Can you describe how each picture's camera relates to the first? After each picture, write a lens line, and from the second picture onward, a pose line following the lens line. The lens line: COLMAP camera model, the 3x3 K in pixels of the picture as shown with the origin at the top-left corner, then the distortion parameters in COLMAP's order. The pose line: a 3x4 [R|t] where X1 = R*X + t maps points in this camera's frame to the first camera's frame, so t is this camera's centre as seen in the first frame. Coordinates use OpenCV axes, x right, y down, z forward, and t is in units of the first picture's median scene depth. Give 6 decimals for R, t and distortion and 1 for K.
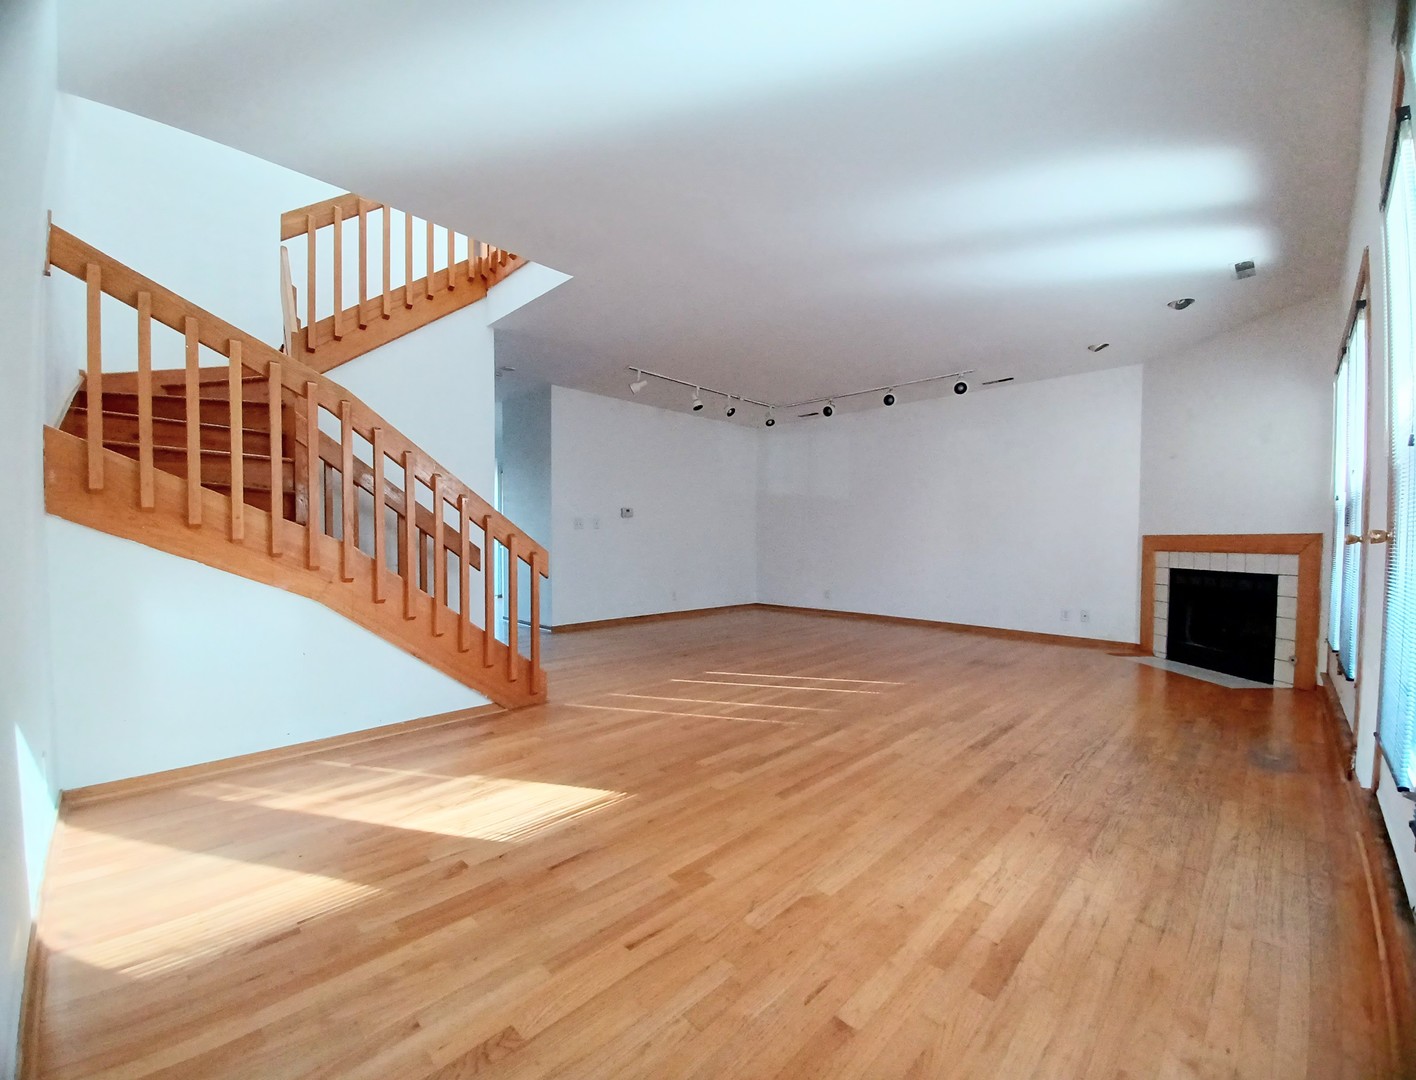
lens RADIAL K [[637.9, 0, 708.8], [0, 637.9, 543.6], [0, 0, 1]] dist [-0.003681, 0.000149]
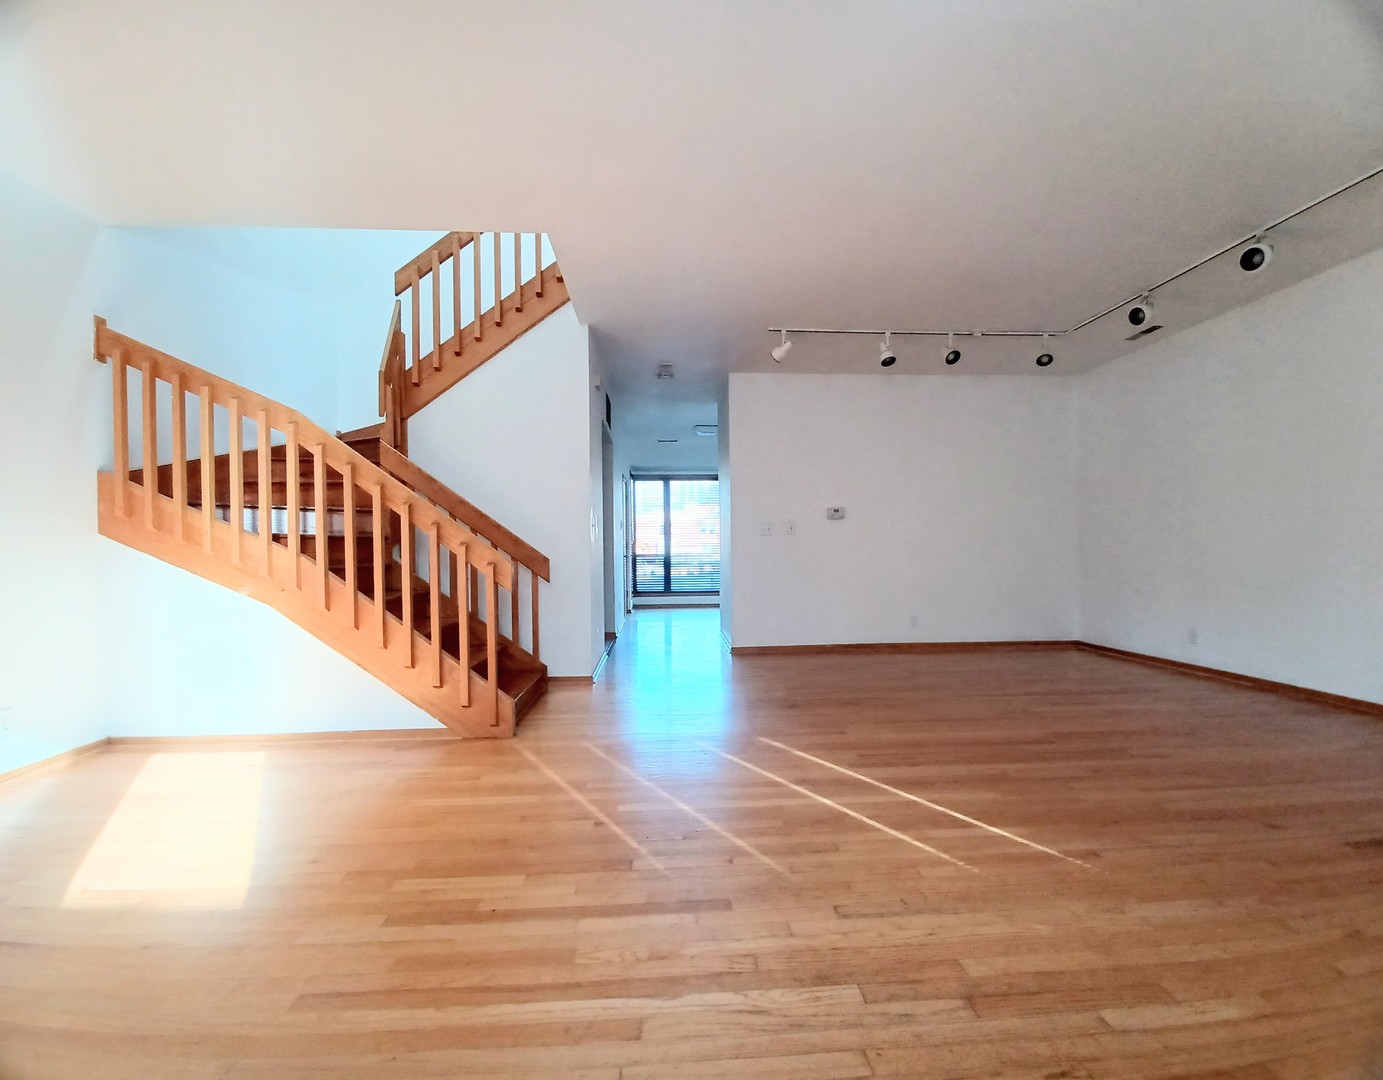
lens RADIAL K [[608.4, 0, 690.2], [0, 608.4, 550.4], [0, 0, 1]] dist [-0.008426, -0.000173]
pose [[0.713045, -0.014478, -0.700968, 0.453250], [0.008708, 0.999893, -0.011794, 0.008190], [0.701064, 0.002306, 0.713095, 0.540573]]
